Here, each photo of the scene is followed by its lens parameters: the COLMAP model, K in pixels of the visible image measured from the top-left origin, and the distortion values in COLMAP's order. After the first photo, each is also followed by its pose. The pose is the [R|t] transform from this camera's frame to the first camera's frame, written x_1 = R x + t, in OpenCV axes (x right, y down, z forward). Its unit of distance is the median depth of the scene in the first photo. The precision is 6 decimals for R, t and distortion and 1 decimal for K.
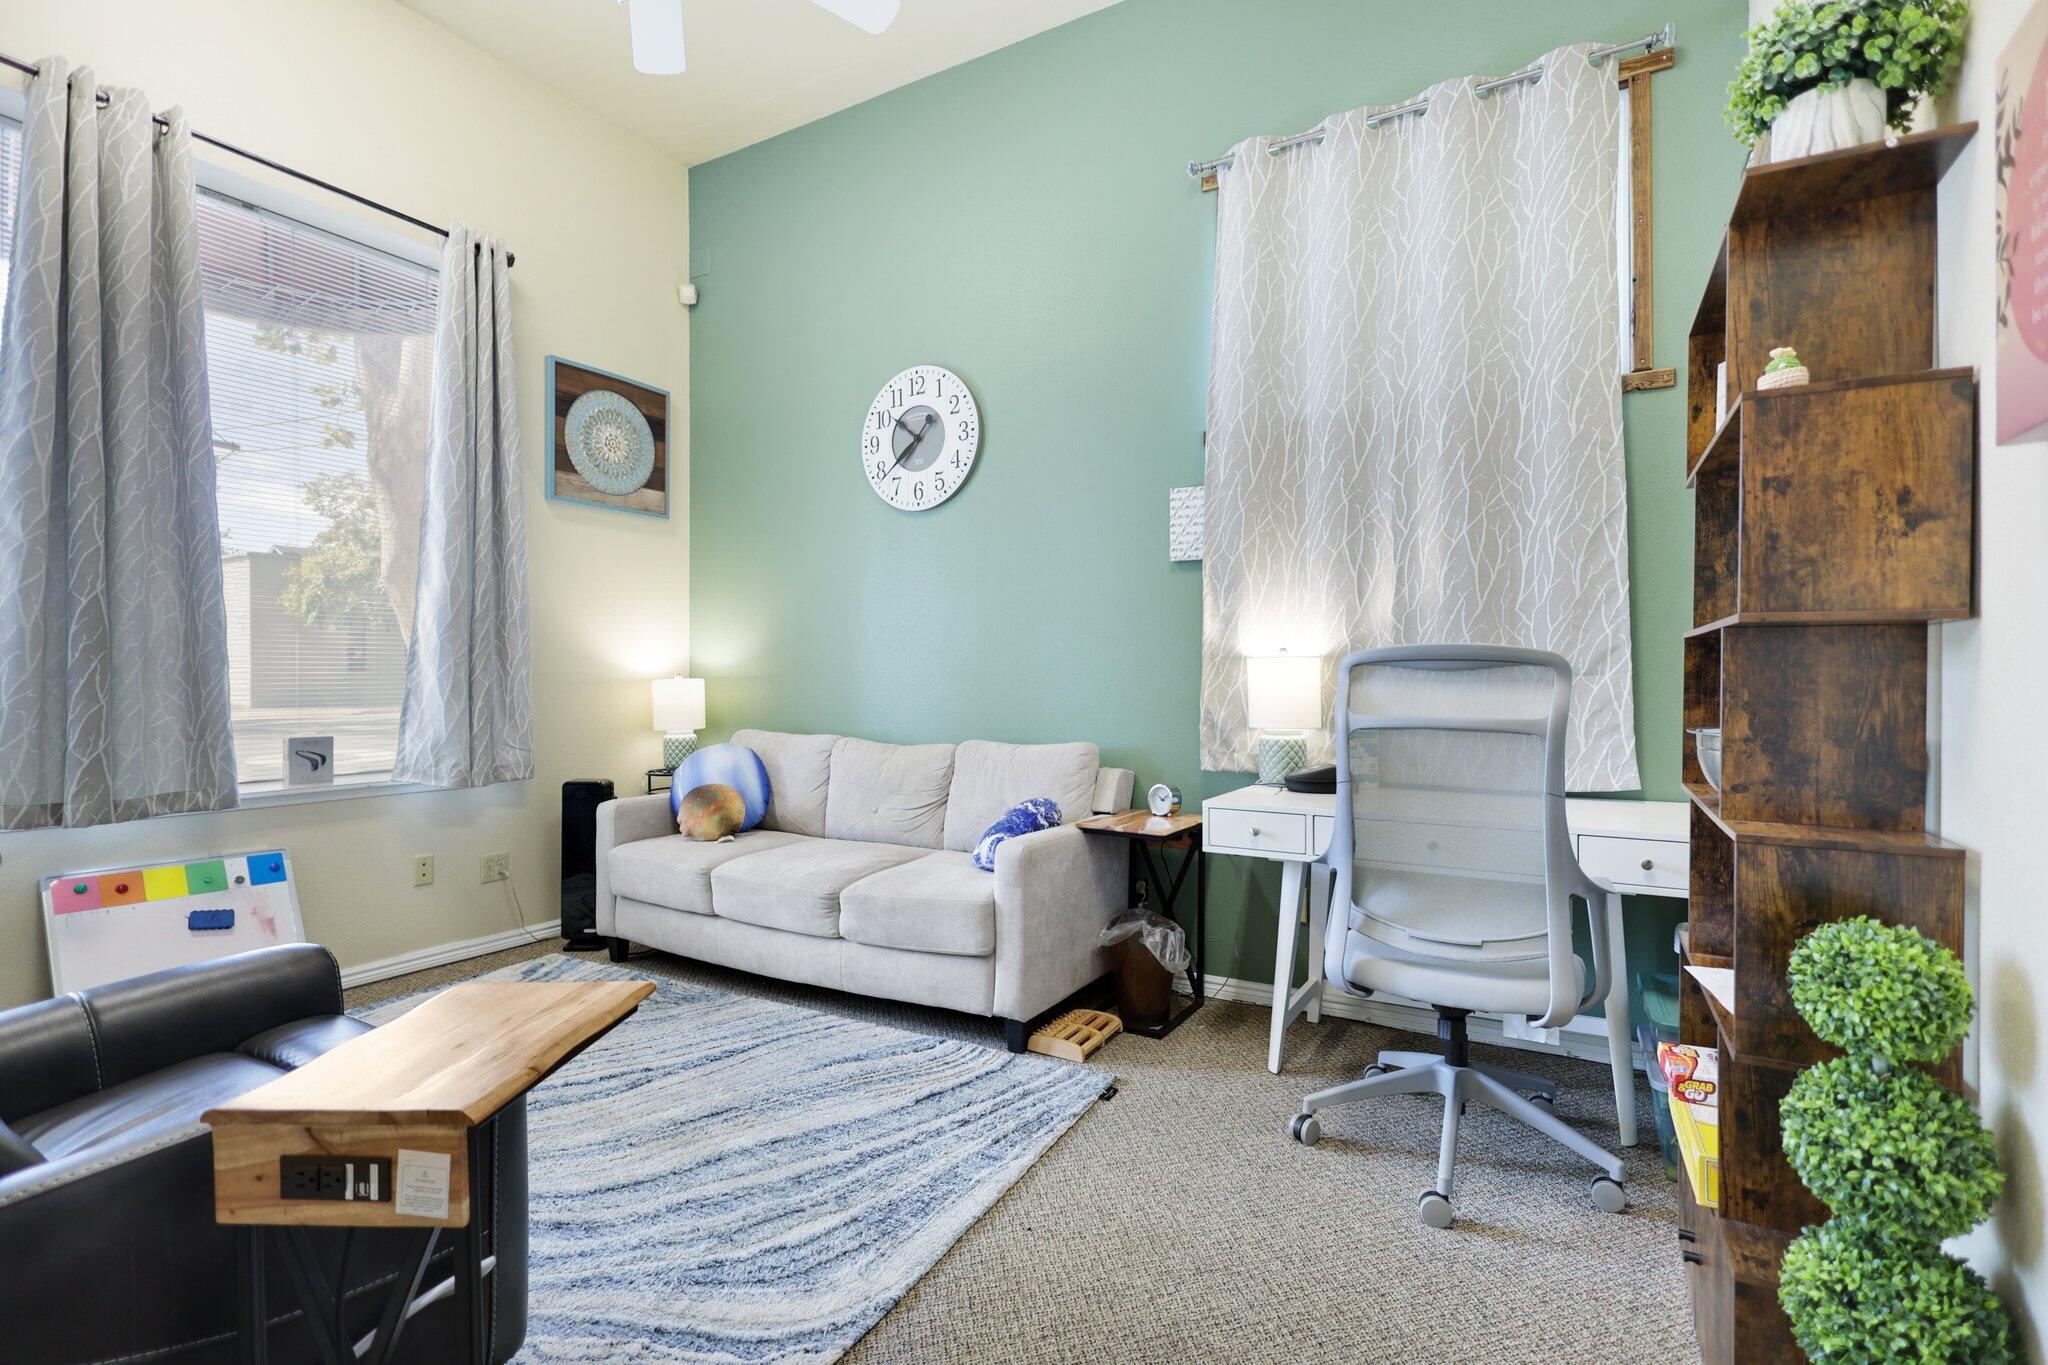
lens RADIAL K [[952.0, 0, 1021.3], [0, 952.0, 679.2], [0, 0, 1]] dist [0.003240, 0.000377]
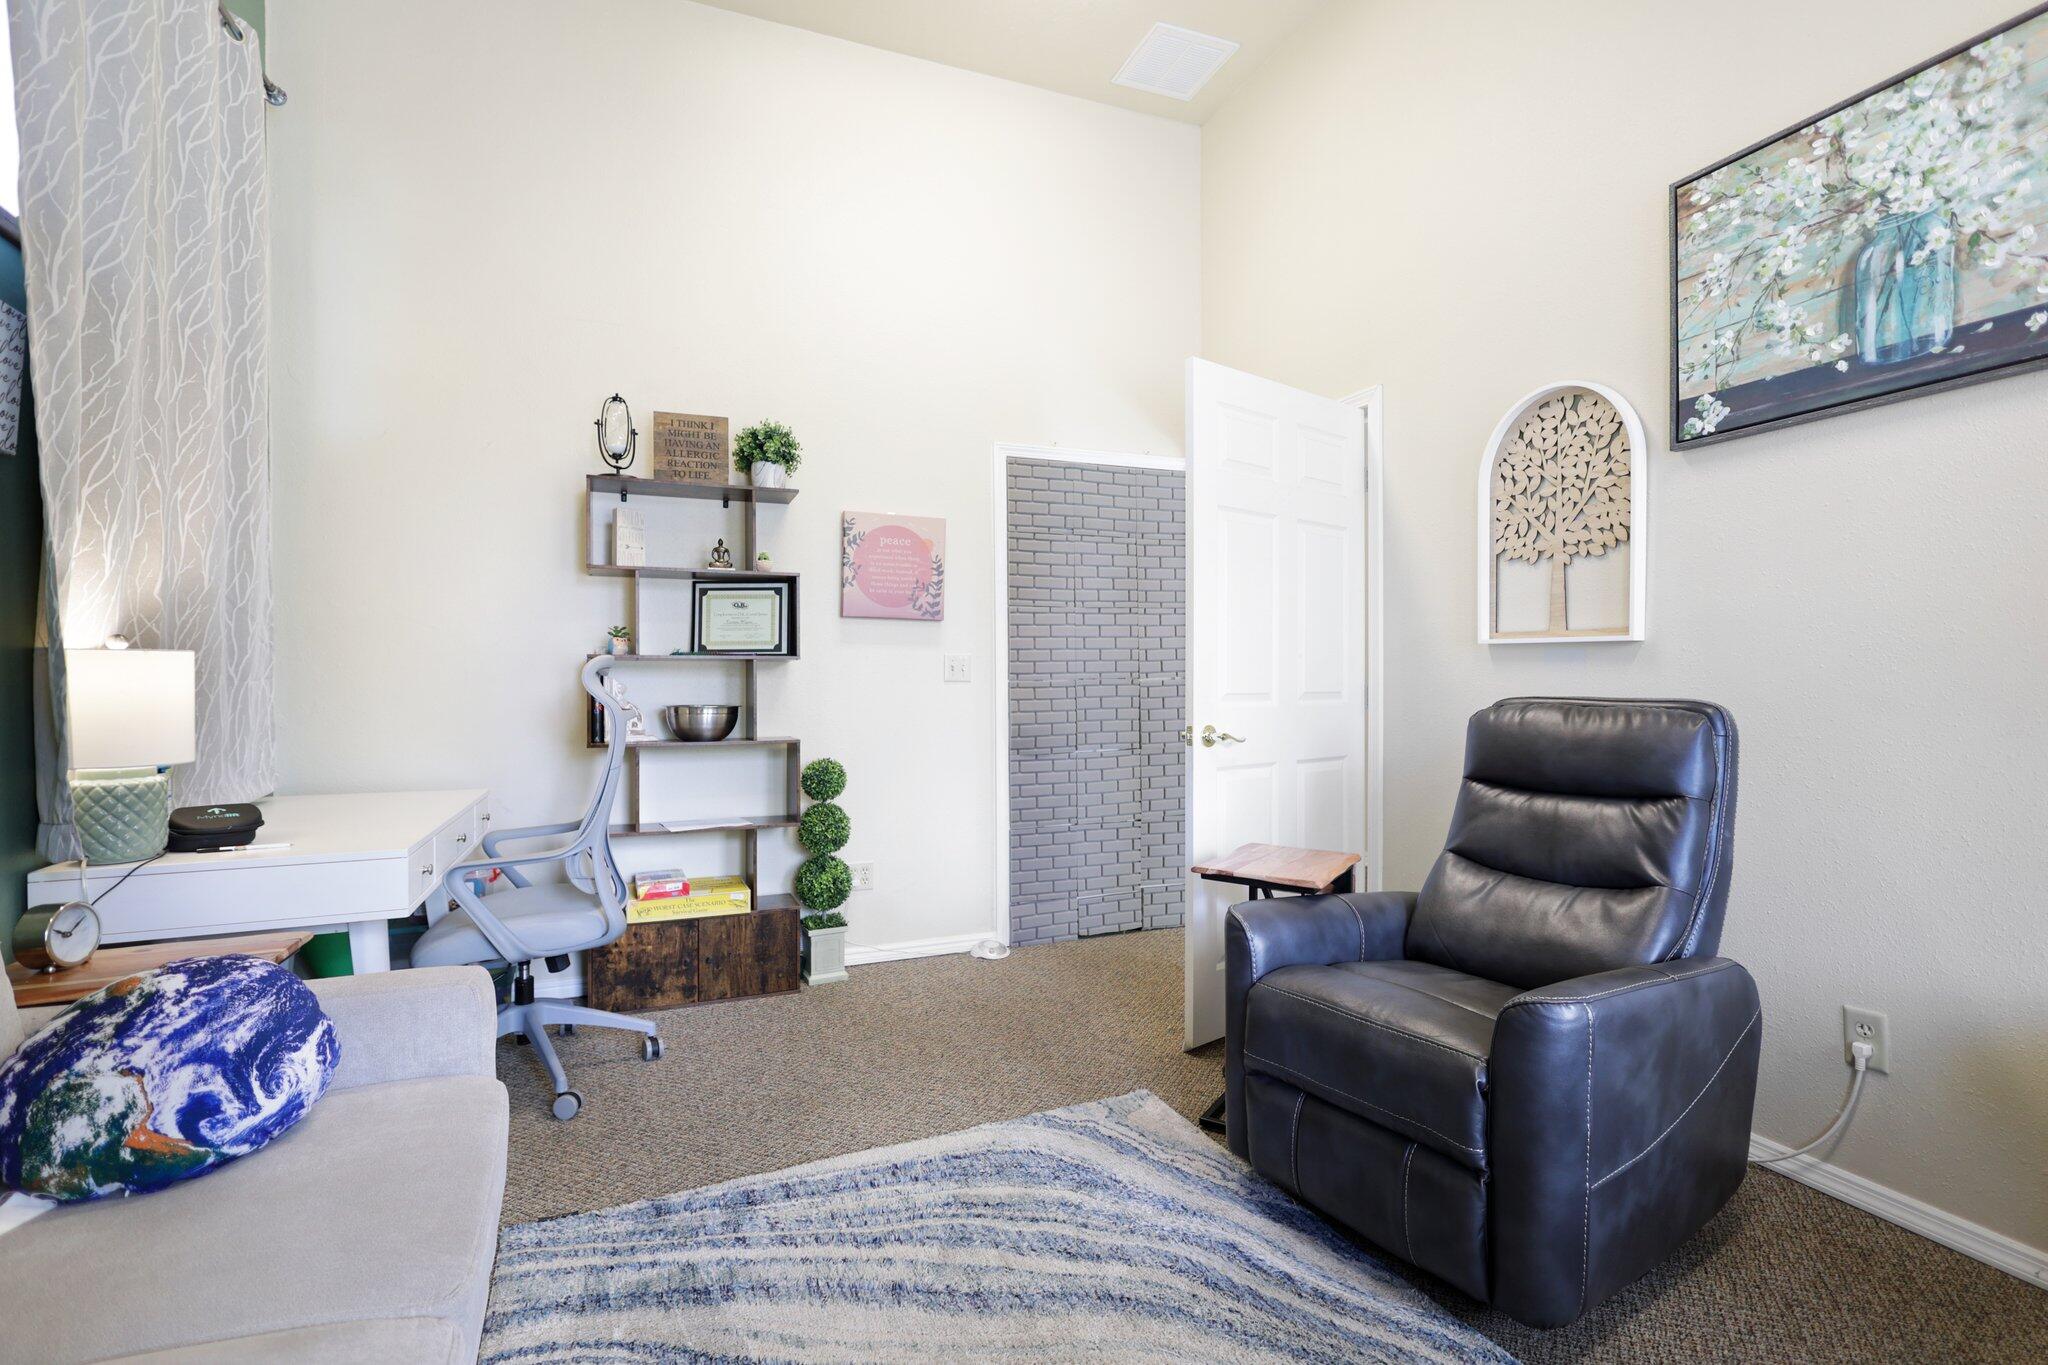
lens RADIAL K [[952.0, 0, 1021.3], [0, 952.0, 679.2], [0, 0, 1]] dist [0.003240, 0.000377]
pose [[-0.785888, 0.008169, 0.618315, -0.875787], [0.017723, 0.999800, 0.009317, -0.012414], [-0.618115, 0.018281, -0.785875, 1.736070]]
